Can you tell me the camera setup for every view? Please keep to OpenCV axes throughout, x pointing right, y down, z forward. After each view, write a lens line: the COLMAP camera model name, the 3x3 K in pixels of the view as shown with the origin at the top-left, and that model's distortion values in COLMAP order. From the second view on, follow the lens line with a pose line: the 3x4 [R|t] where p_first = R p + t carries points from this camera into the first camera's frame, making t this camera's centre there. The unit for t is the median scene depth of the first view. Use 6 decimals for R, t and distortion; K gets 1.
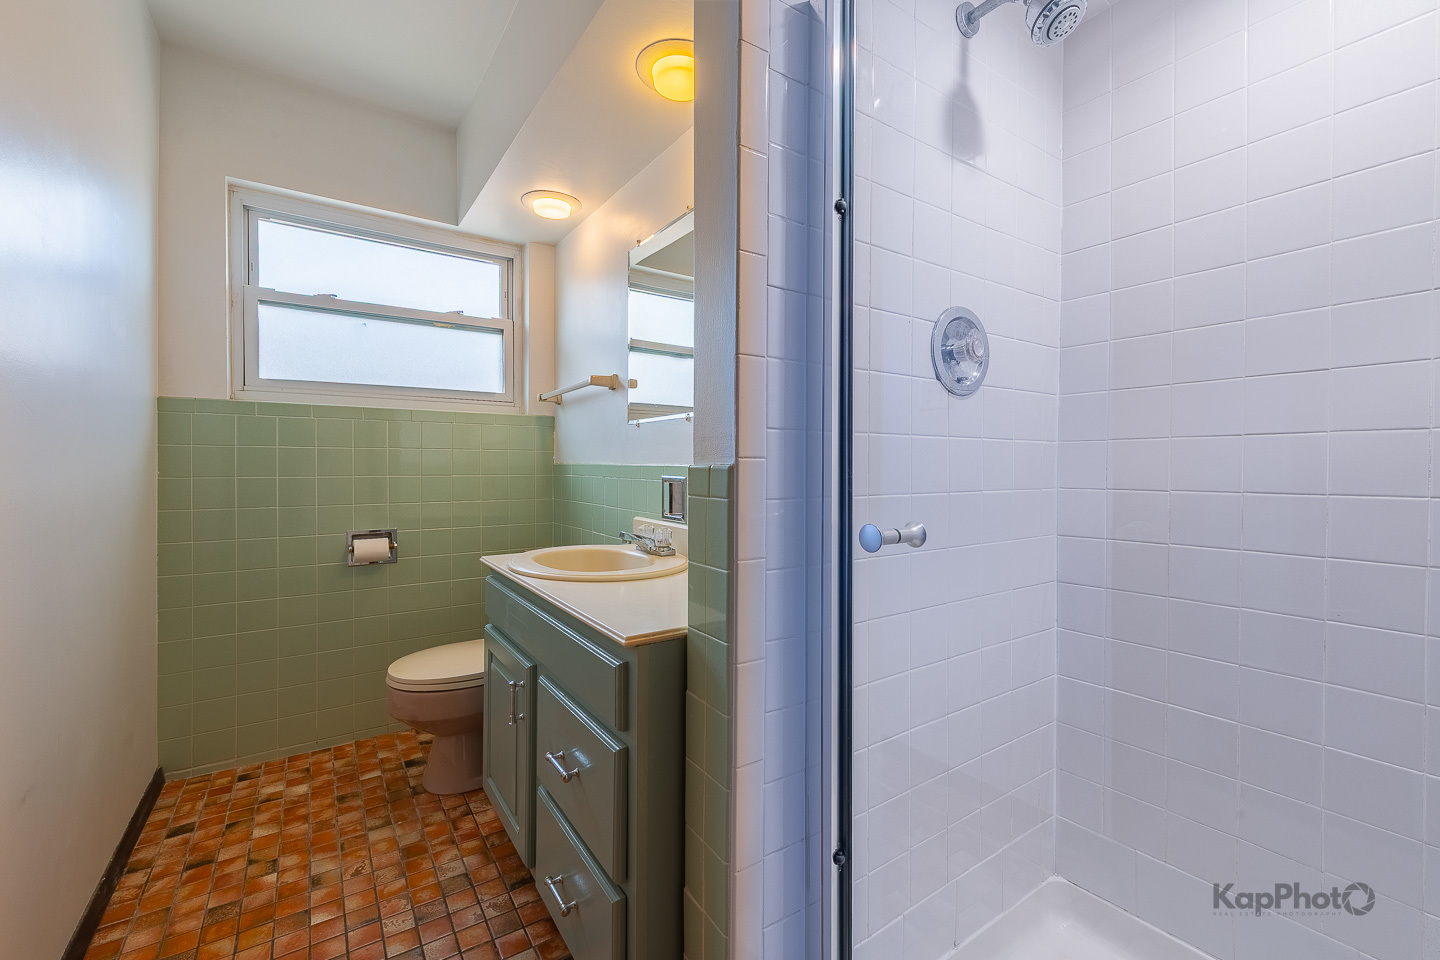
lens RADIAL K [[587.9, 0, 751.8], [0, 587.9, 469.6], [0, 0, 1]] dist [0.008094, -0.001622]
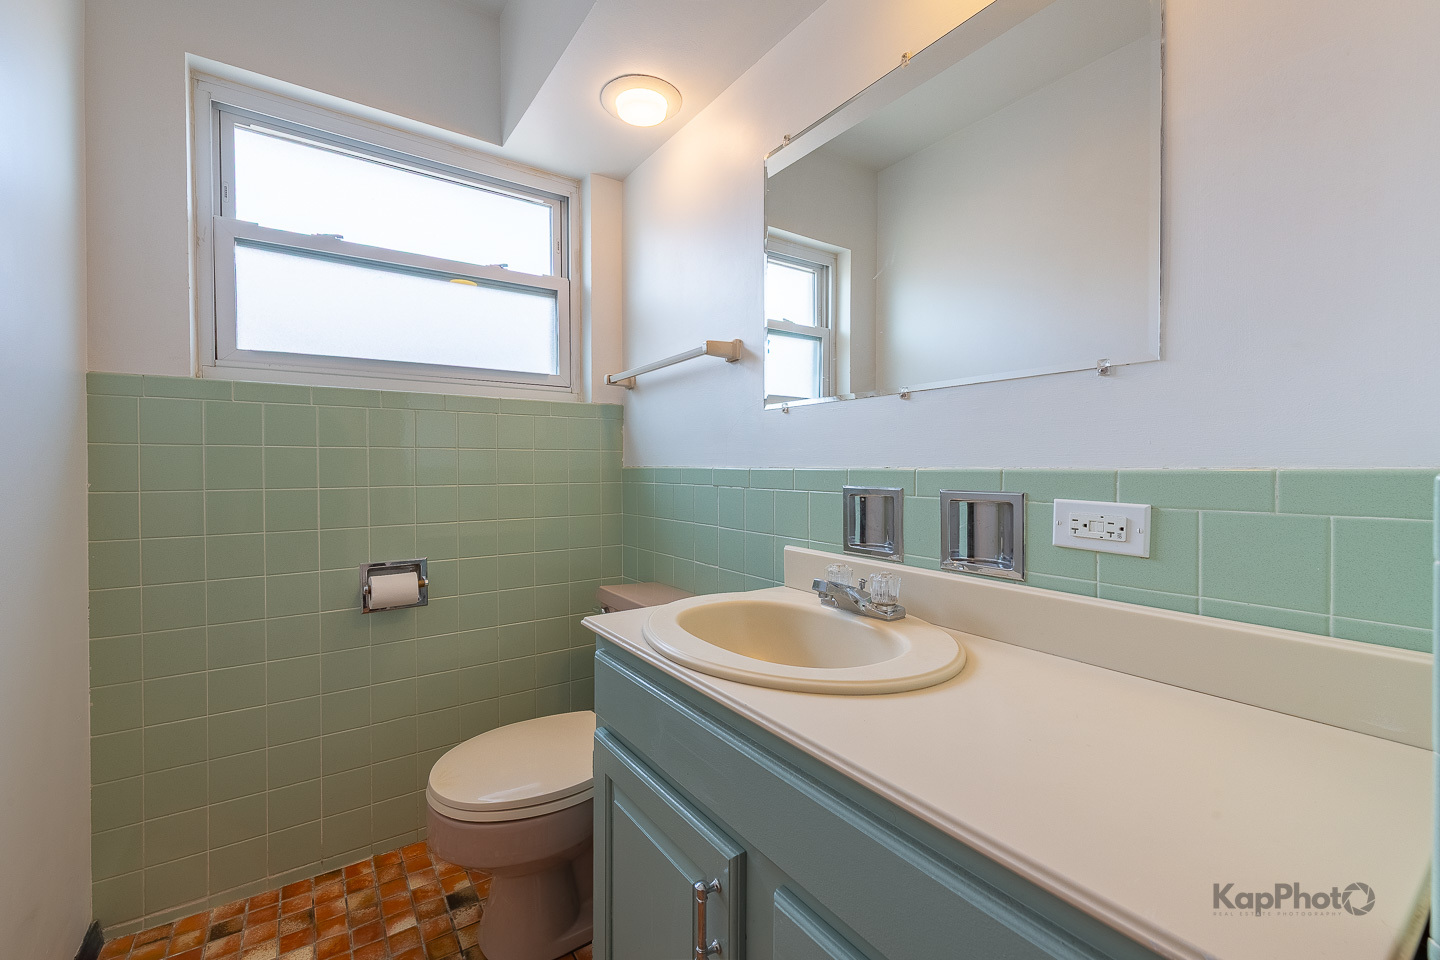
lens RADIAL K [[587.9, 0, 724.3], [0, 587.9, 473.7], [0, 0, 1]] dist [0.008094, -0.001622]
pose [[0.999805, -0.005703, -0.018916, -0.240864], [0.005781, 0.999975, 0.004068, -0.005630], [0.018892, -0.004177, 0.999813, 0.306164]]
